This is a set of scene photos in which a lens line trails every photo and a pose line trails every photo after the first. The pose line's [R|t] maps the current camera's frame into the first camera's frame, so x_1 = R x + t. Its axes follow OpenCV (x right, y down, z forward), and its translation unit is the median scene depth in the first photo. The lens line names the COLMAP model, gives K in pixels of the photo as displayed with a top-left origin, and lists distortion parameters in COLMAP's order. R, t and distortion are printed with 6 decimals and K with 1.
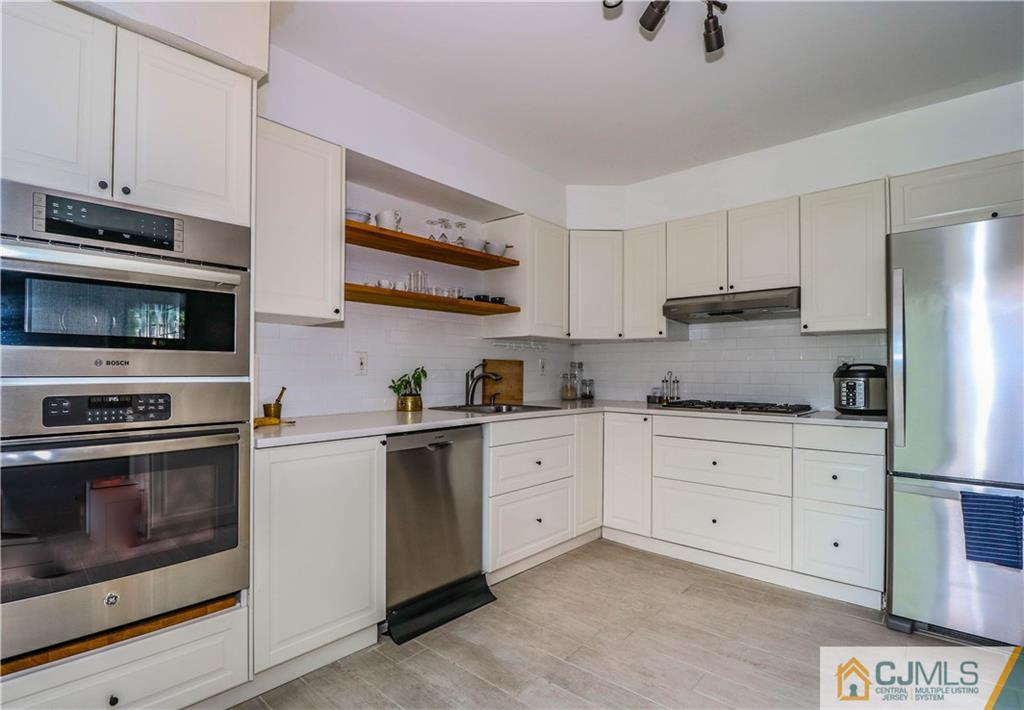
lens RADIAL K [[529.9, 0, 485.7], [0, 529.9, 367.4], [0, 0, 1]] dist [0.000498, 0.000077]
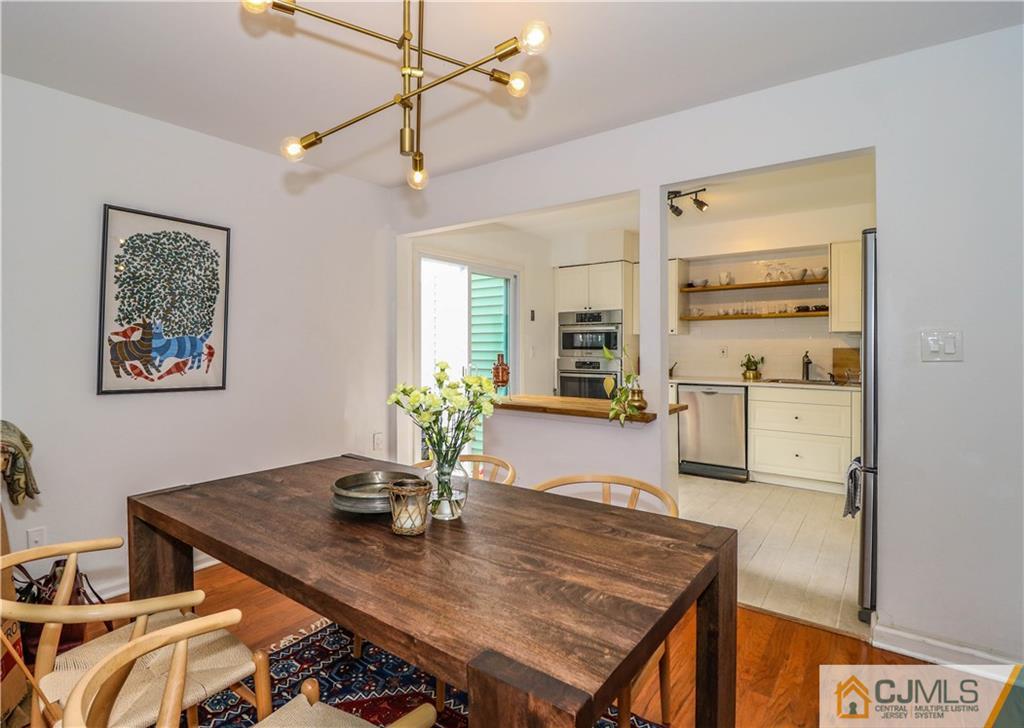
lens RADIAL K [[511.0, 0, 511.9], [0, 511.0, 350.8], [0, 0, 1]] dist [-0.000048, -0.000006]
pose [[0.126983, 0.001614, -0.991904, 1.354440], [0.004729, 0.999986, 0.002233, -0.018342], [0.991894, -0.004974, 0.126973, -0.006997]]
